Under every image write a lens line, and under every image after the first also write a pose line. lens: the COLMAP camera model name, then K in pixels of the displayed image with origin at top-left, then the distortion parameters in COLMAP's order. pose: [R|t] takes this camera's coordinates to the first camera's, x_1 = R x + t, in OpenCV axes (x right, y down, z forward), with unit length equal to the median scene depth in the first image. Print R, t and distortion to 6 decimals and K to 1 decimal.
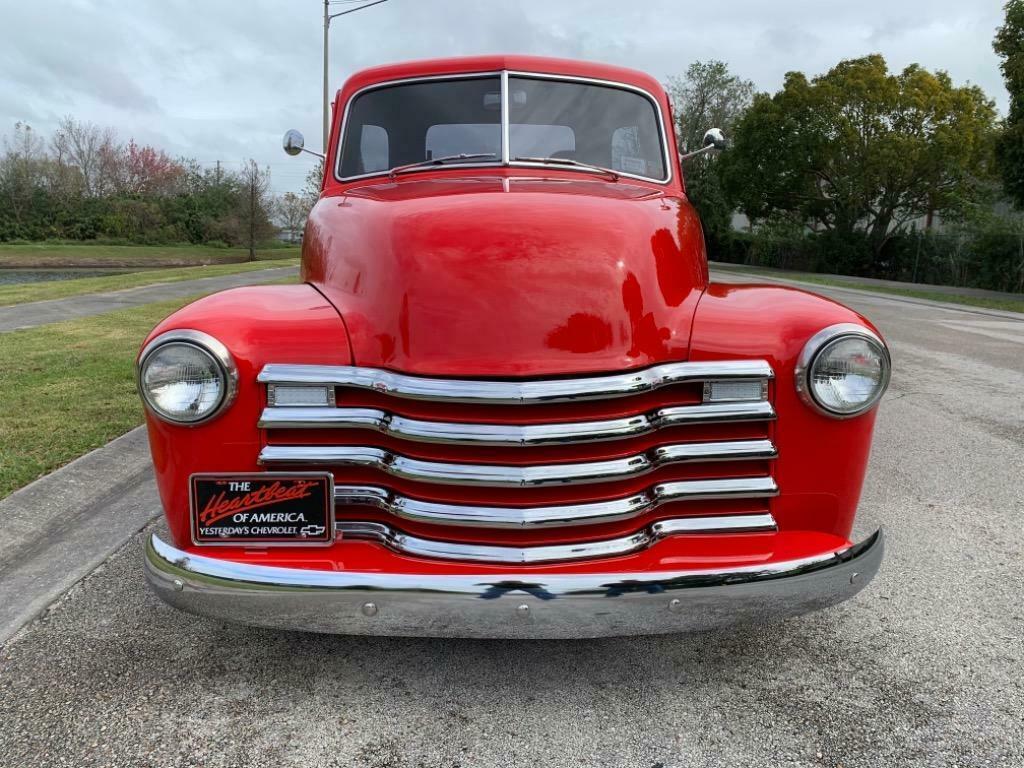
lens RADIAL K [[783.1, 0, 515.8], [0, 783.1, 380.1], [0, 0, 1]] dist [0.023131, -0.019007]
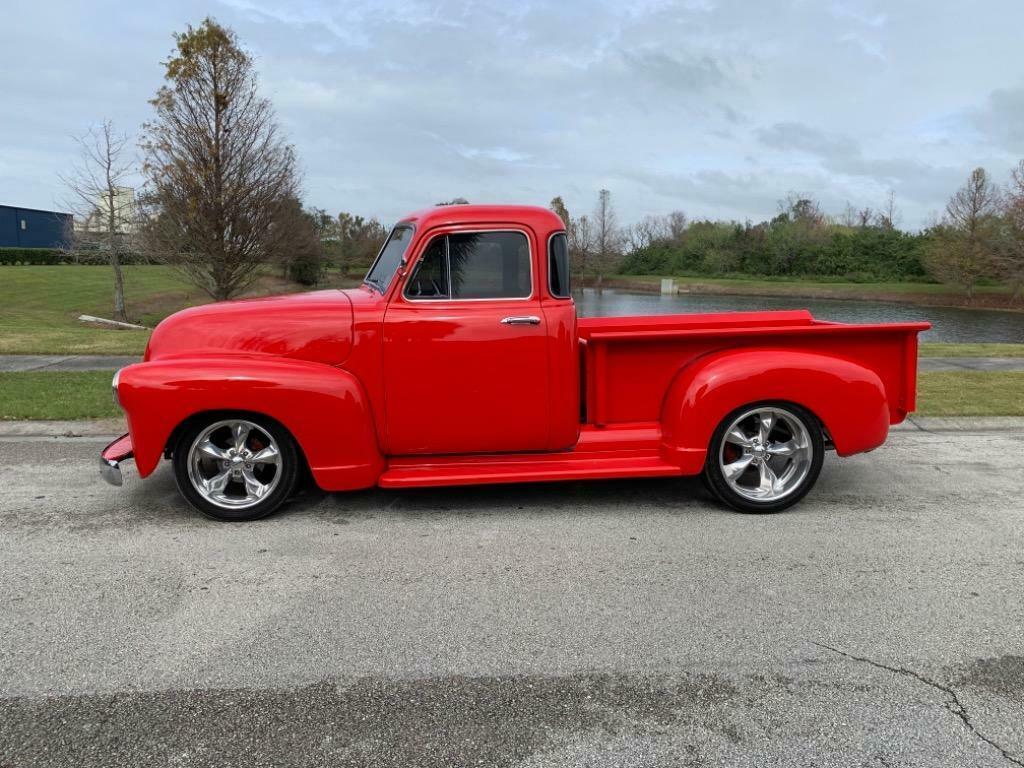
lens RADIAL K [[783.1, 0, 508.5], [0, 783.1, 386.1], [0, 0, 1]] dist [0.023131, -0.019007]
pose [[0.069110, 0.140588, -0.987653, 0.076725], [-0.189573, 0.973832, 0.125355, -0.014460], [0.979431, 0.178569, 0.093953, 0.052315]]
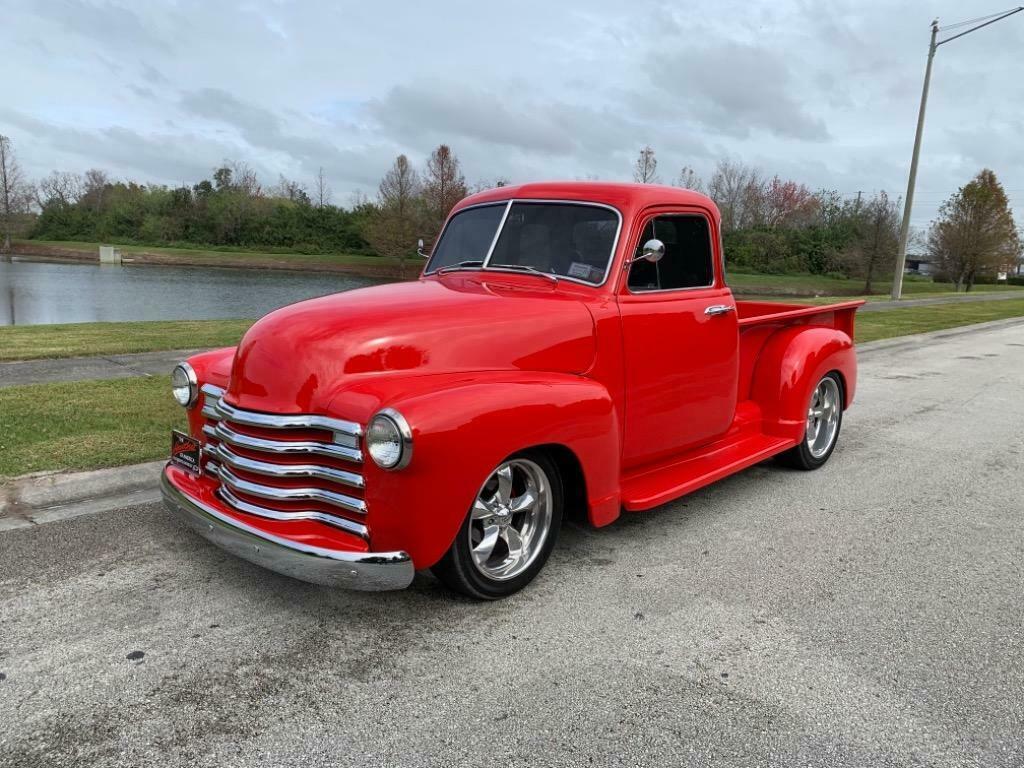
lens RADIAL K [[783.1, 0, 513.5], [0, 783.1, 382.5], [0, 0, 1]] dist [0.023131, -0.019007]
pose [[0.708661, 0.131355, -0.693214, 0.044453], [-0.152856, 0.987765, 0.030907, -0.005614], [0.688792, 0.084060, 0.720069, 0.002393]]
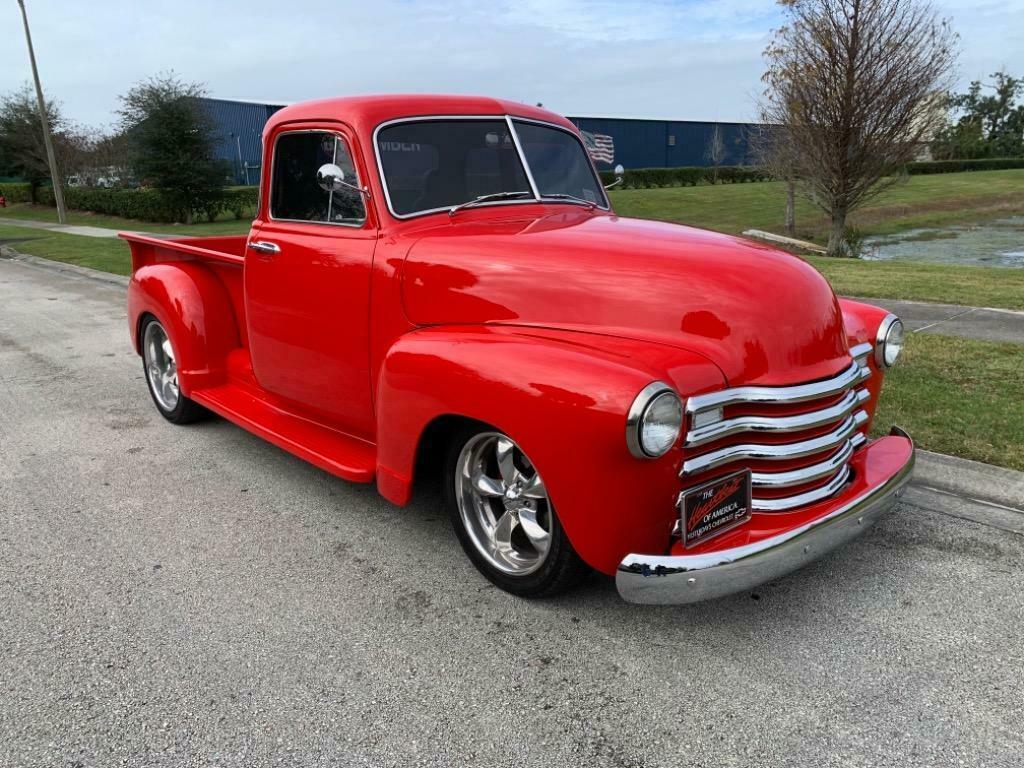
lens RADIAL K [[783.1, 0, 513.9], [0, 783.1, 382.5], [0, 0, 1]] dist [0.023131, -0.019007]
pose [[-0.766824, 0.168994, -0.619210, 0.020726], [-0.091841, 0.925902, 0.366430, -0.026007], [0.635253, 0.337856, -0.694484, 0.118528]]
